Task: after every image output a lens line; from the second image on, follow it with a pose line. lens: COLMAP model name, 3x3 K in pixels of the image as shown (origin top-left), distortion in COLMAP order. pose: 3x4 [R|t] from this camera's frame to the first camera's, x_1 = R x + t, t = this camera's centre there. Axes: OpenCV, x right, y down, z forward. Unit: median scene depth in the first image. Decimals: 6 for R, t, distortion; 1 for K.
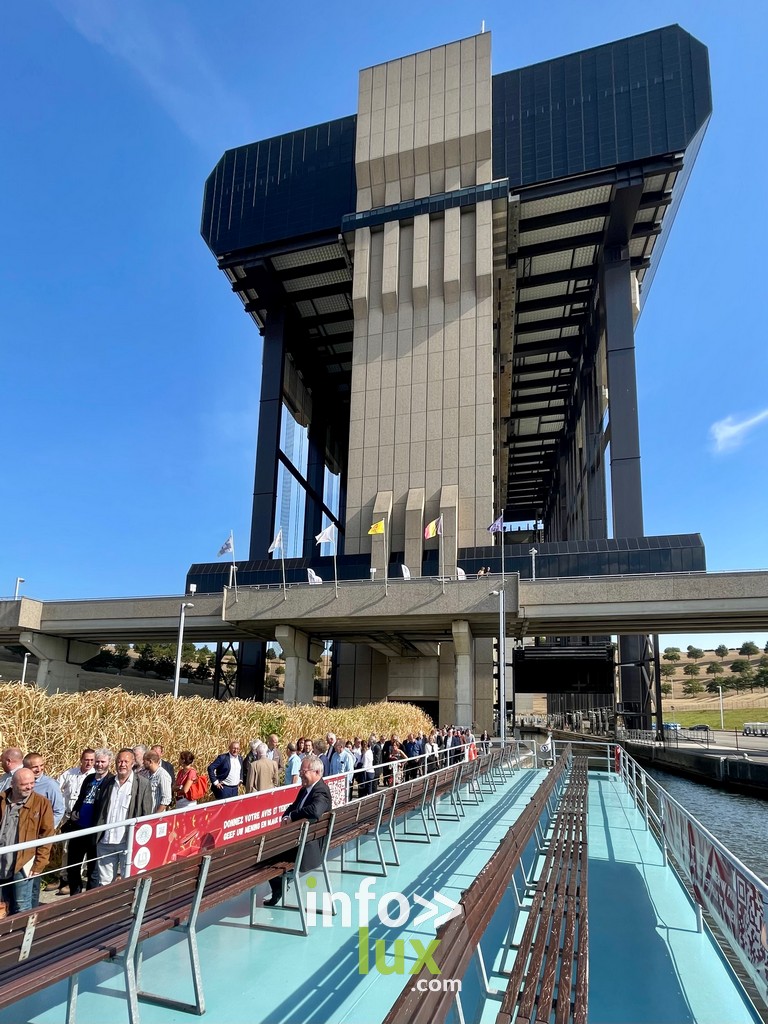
lens RADIAL K [[796.6, 0, 384.0], [0, 796.6, 512.0], [0, 0, 1]] dist [-0.005769, -0.001219]
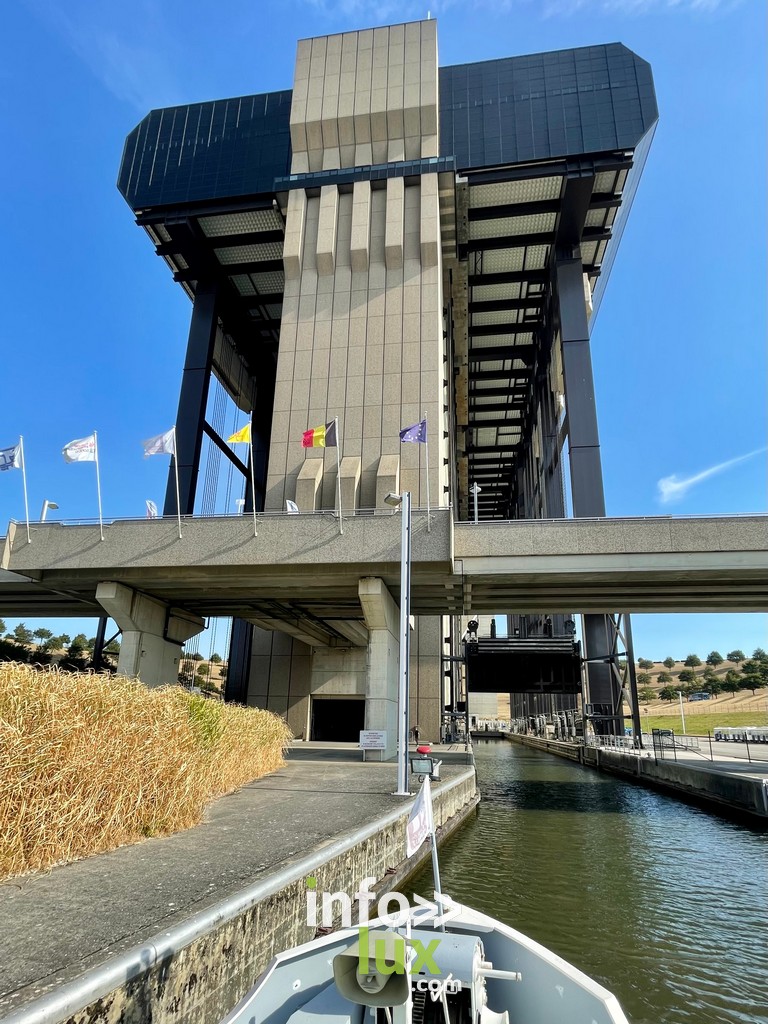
lens RADIAL K [[644.3, 0, 360.0], [0, 644.3, 511.0], [0, 0, 1]] dist [-0.001680, 0.000302]
pose [[0.999569, -0.008749, -0.028025, 0.059867], [0.006884, 0.997798, -0.065970, 0.066517], [0.028541, 0.065748, 0.997428, 0.247793]]
